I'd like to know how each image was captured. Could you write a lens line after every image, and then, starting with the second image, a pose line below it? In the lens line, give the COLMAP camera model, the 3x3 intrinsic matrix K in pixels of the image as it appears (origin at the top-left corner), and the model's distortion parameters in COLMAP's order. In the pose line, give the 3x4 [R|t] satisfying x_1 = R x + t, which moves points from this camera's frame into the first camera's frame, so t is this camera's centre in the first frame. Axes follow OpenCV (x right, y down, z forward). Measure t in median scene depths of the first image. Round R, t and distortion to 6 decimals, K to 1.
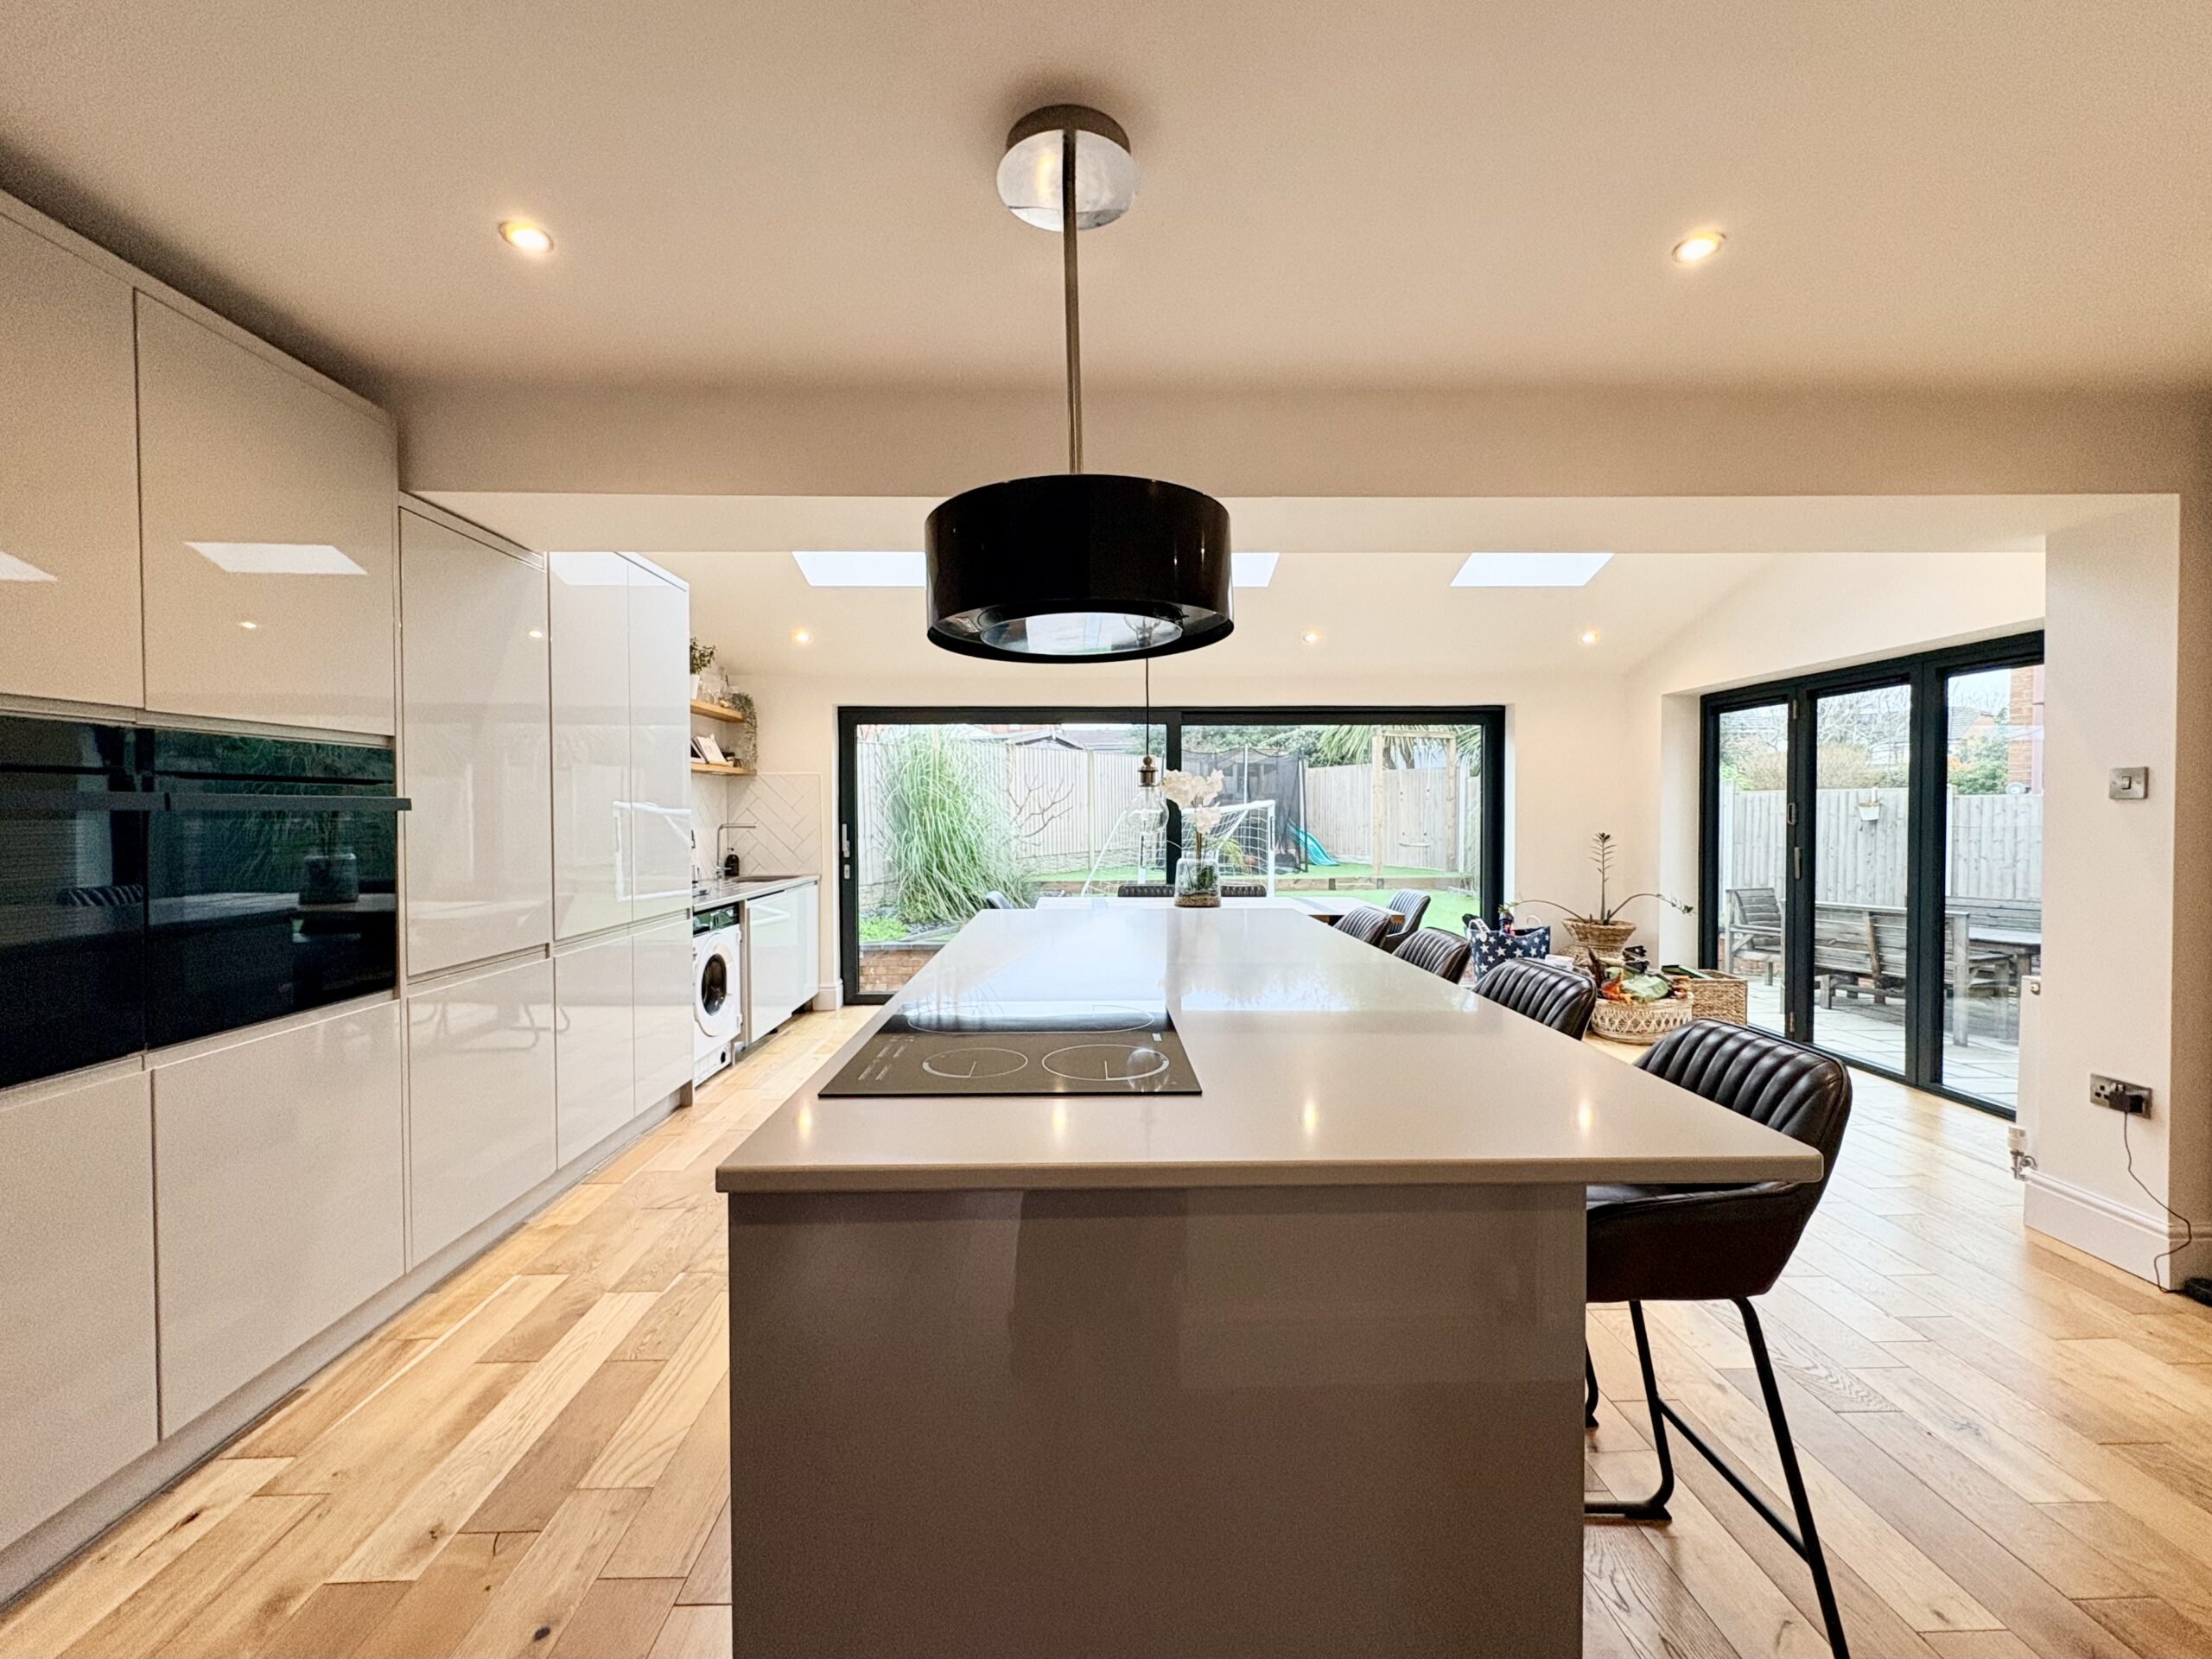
lens RADIAL K [[895.3, 0, 1098.6], [0, 895.3, 828.6], [0, 0, 1]] dist [-0.001333, -0.000245]
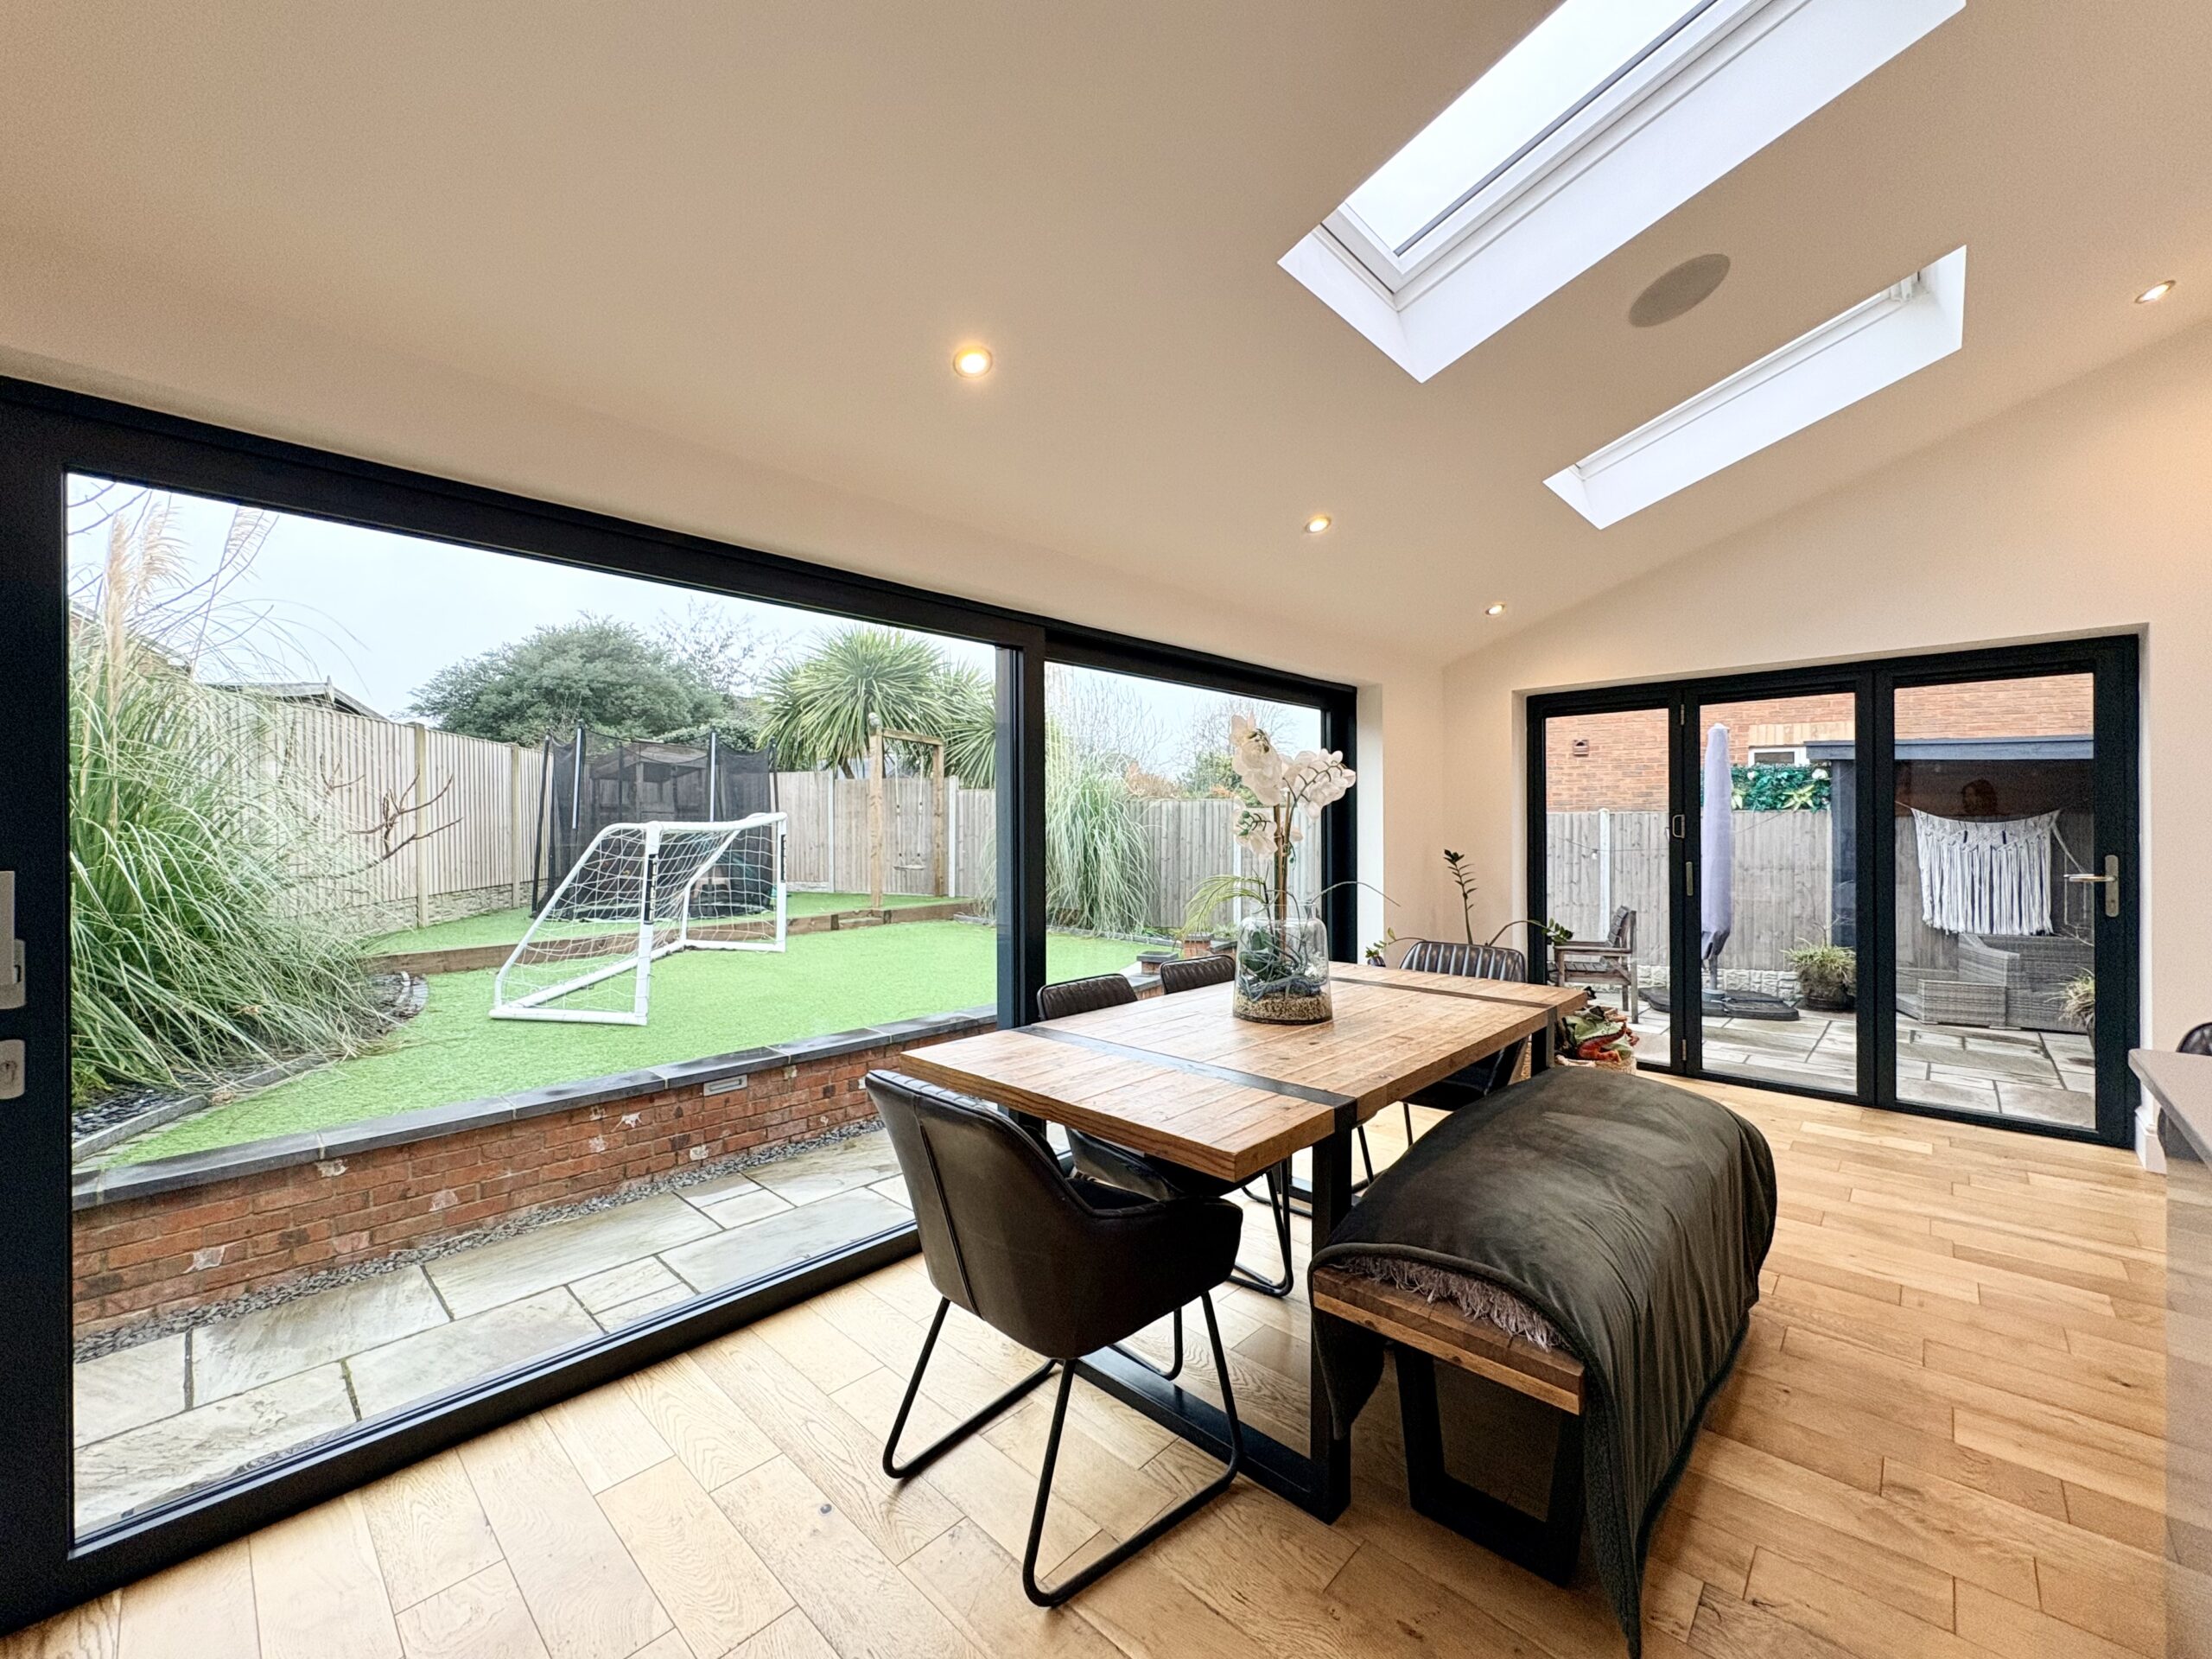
lens RADIAL K [[879.8, 0, 1100.6], [0, 879.8, 828.7], [0, 0, 1]] dist [0.000652, 0.000004]
pose [[0.704496, -0.000941, 0.709708, -0.293492], [0.015471, 0.999782, -0.014031, -0.010560], [-0.709540, 0.020864, 0.704356, 0.756345]]
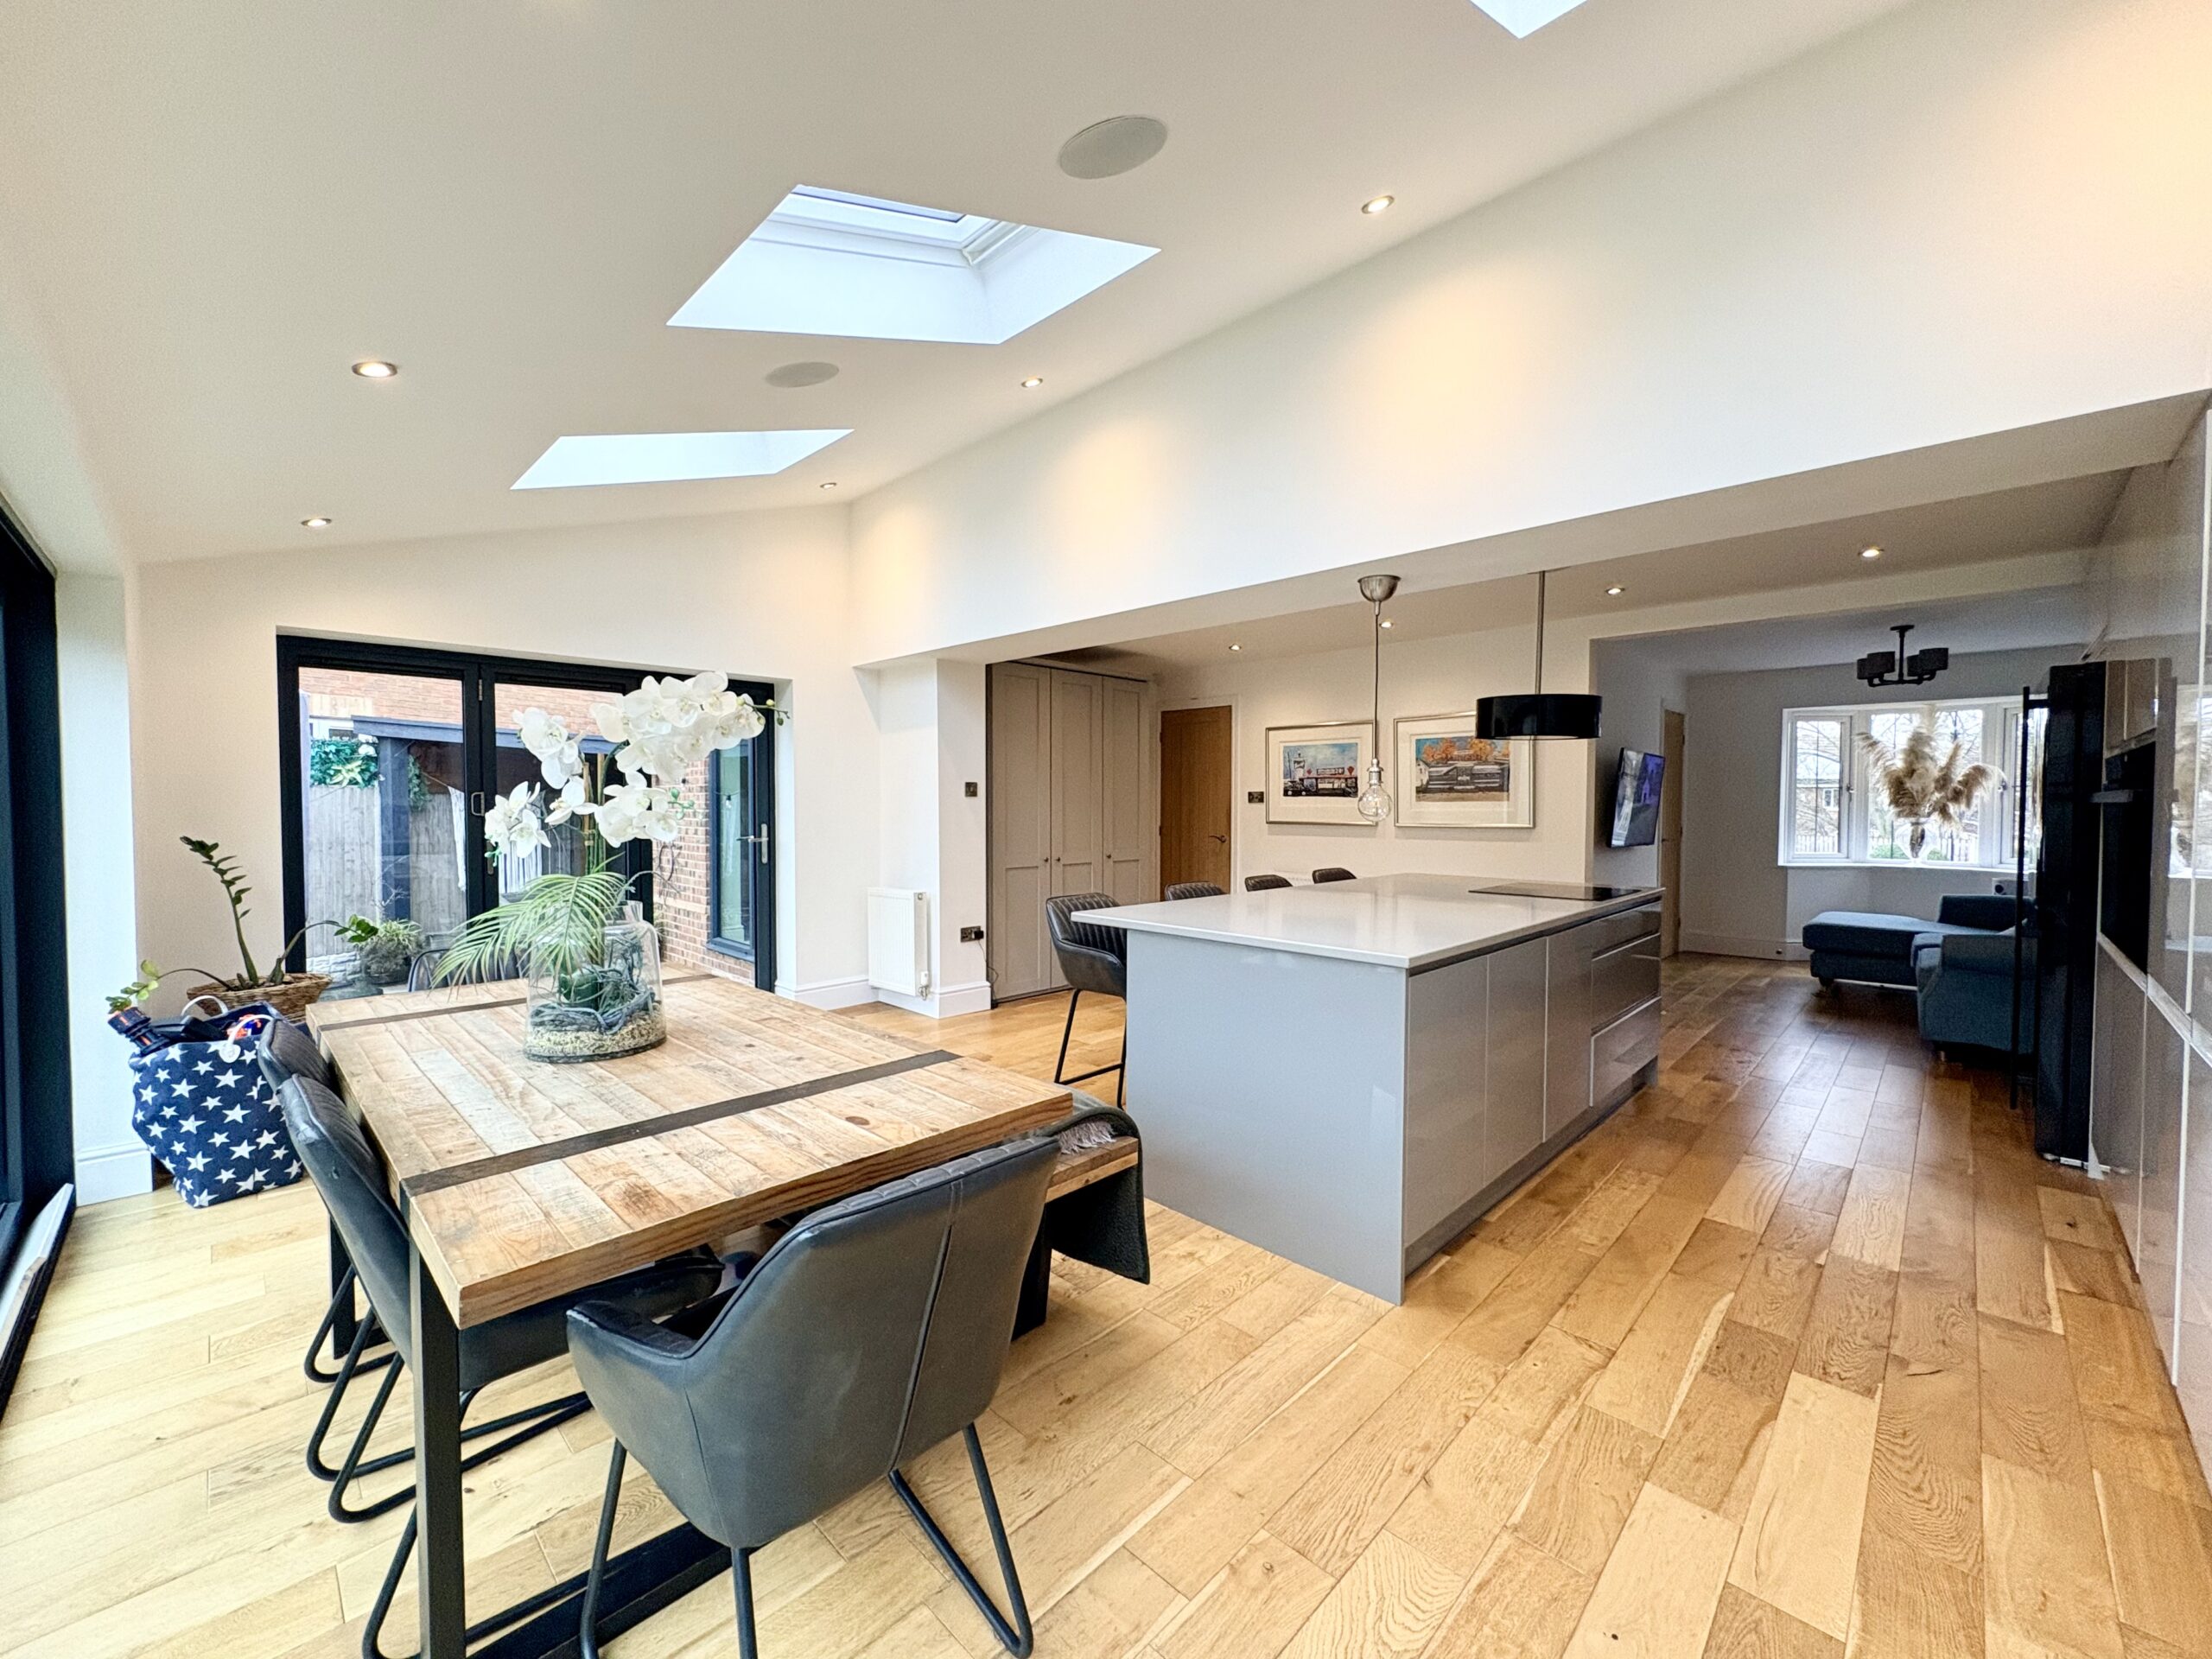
lens RADIAL K [[883.2, 0, 1106.0], [0, 883.2, 829.5], [0, 0, 1]] dist [-0.001955, 0.000223]
pose [[-0.698887, -0.022145, 0.714889, -0.305363], [0.011221, 0.999058, 0.041917, -0.021115], [-0.715144, 0.037317, -0.697980, 1.144174]]
